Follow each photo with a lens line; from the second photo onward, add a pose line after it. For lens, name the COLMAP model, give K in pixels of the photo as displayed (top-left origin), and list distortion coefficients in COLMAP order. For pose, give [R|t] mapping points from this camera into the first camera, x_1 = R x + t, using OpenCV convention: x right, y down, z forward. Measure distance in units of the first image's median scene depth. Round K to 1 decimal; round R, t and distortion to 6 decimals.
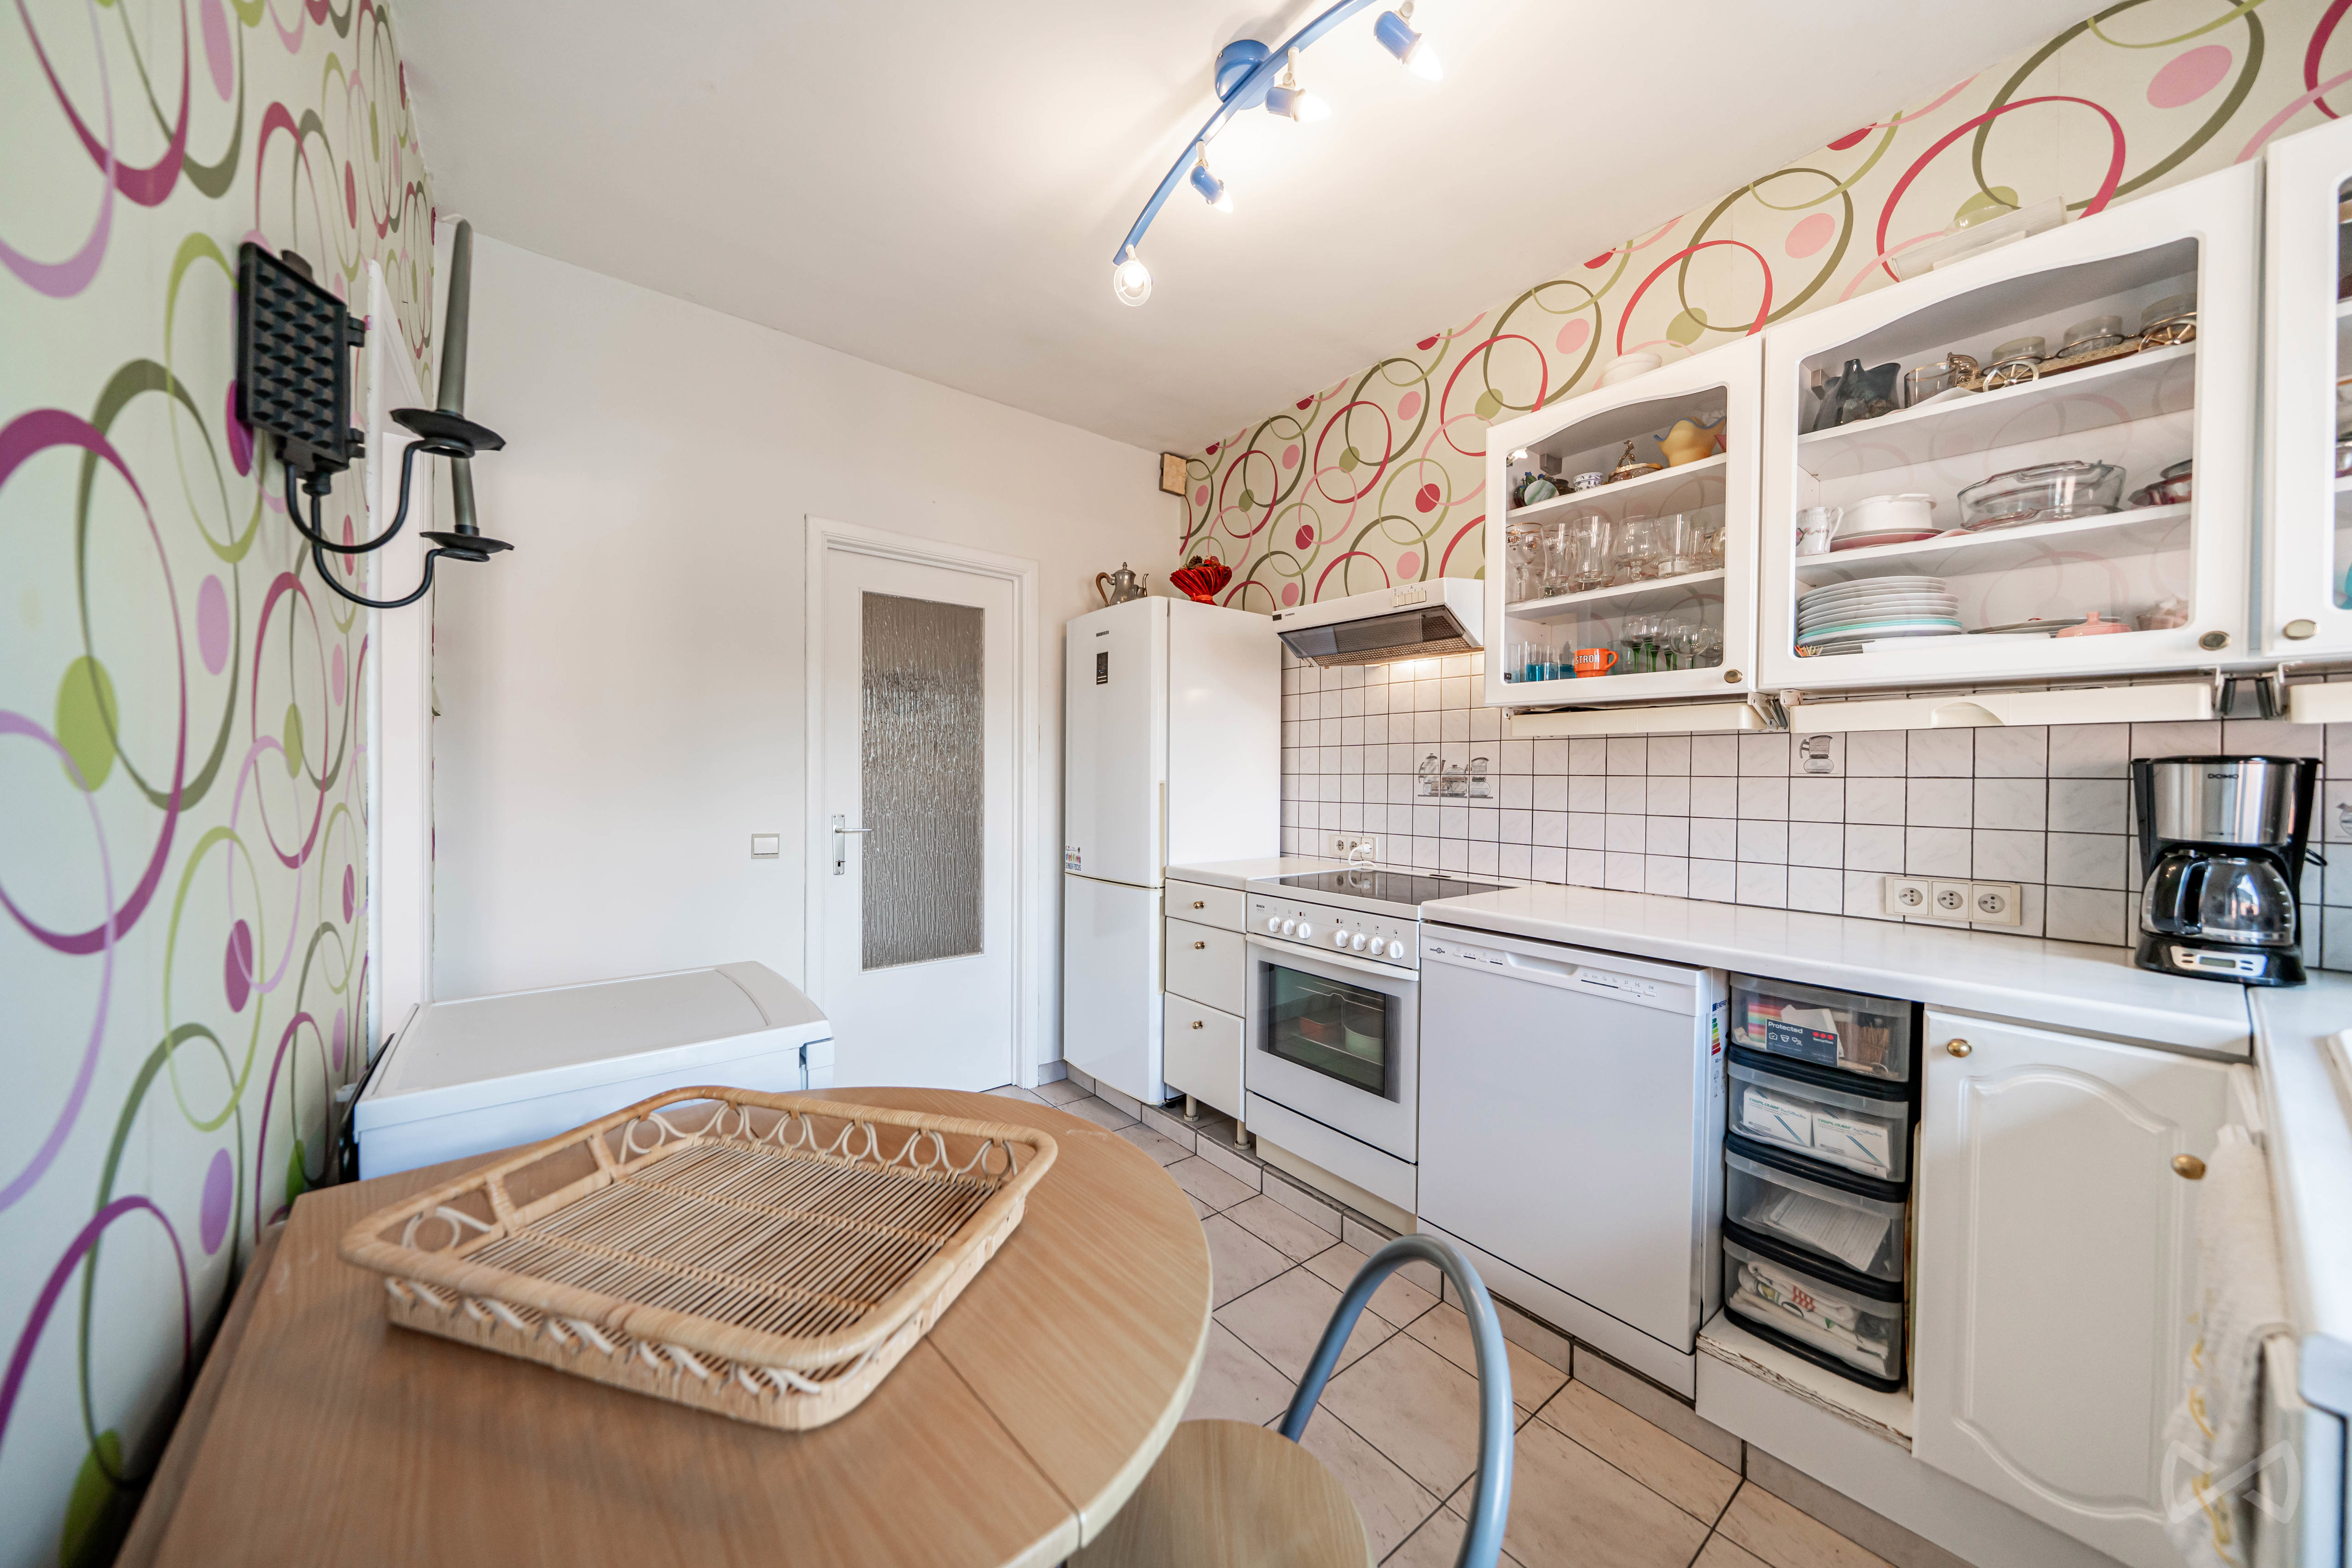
lens RADIAL K [[803.4, 0, 1183.1], [0, 803.4, 777.0], [0, 0, 1]] dist [-0.001277, -0.000114]
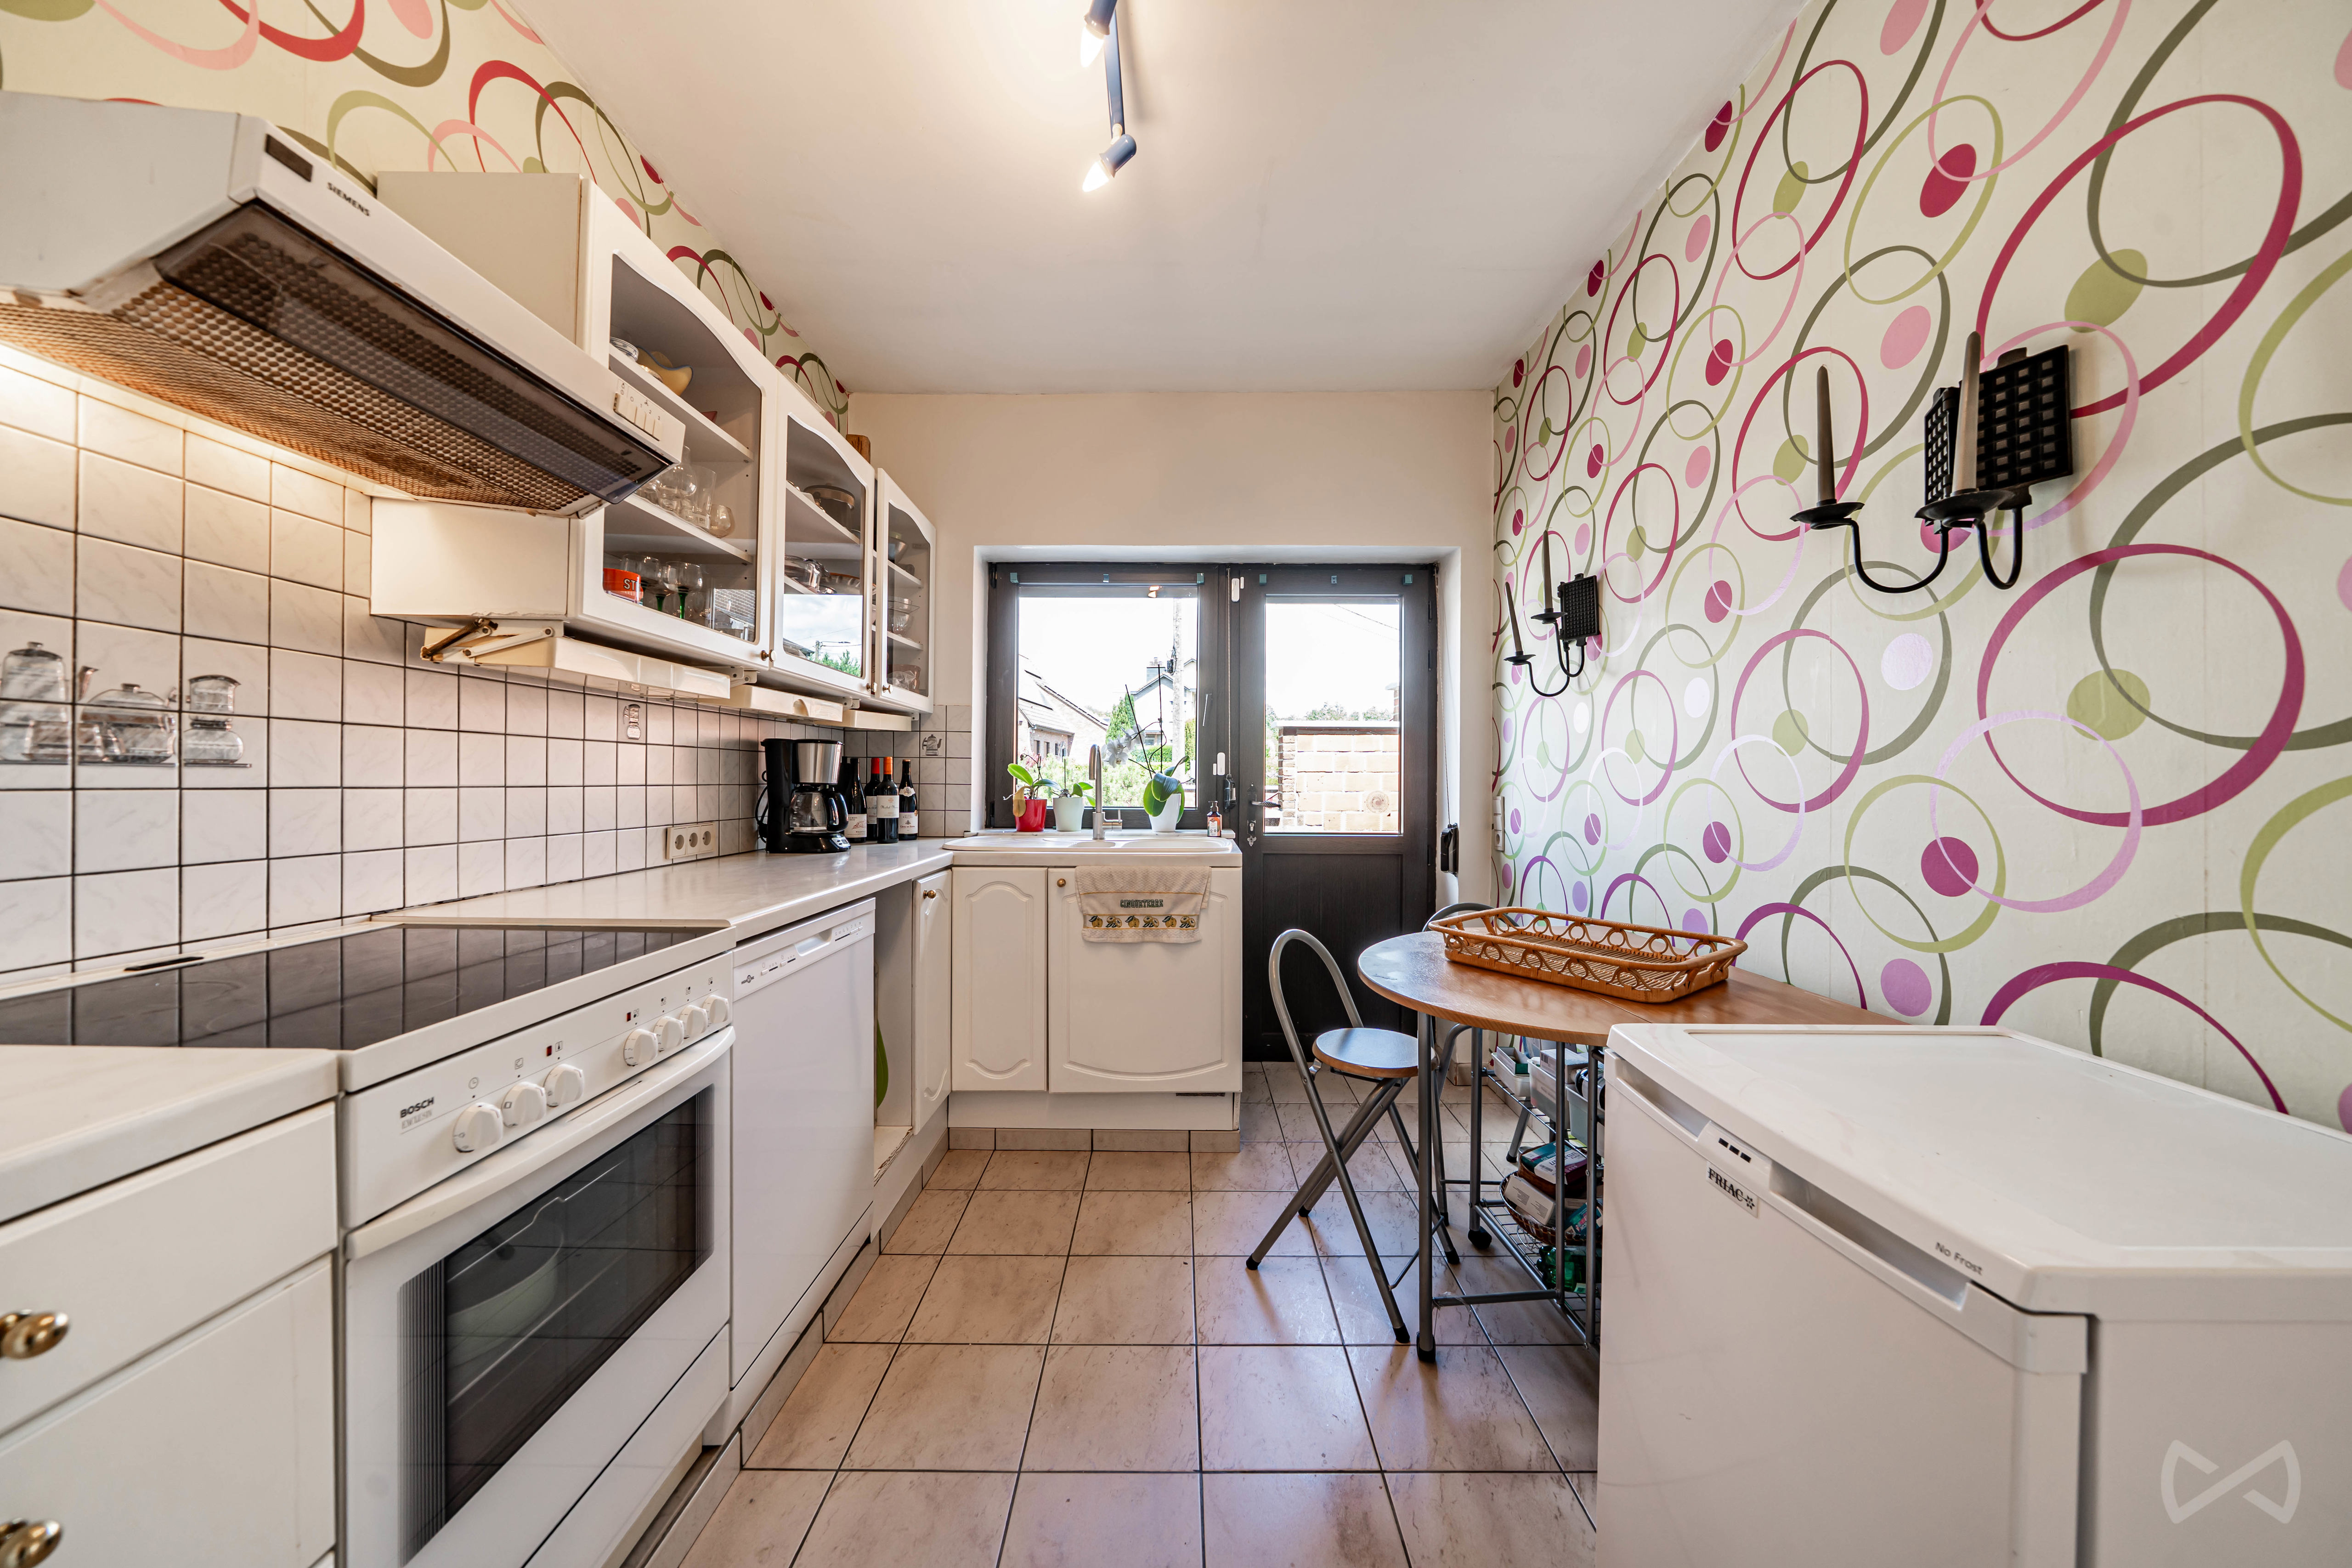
lens RADIAL K [[803.4, 0, 1176.0], [0, 803.4, 784.0], [0, 0, 1]] dist [-0.001277, -0.000114]
pose [[-0.769199, -0.016000, 0.638809, -0.317429], [-0.010210, 0.999867, 0.012749, 0.024142], [-0.638928, 0.003284, -0.769259, 0.985296]]
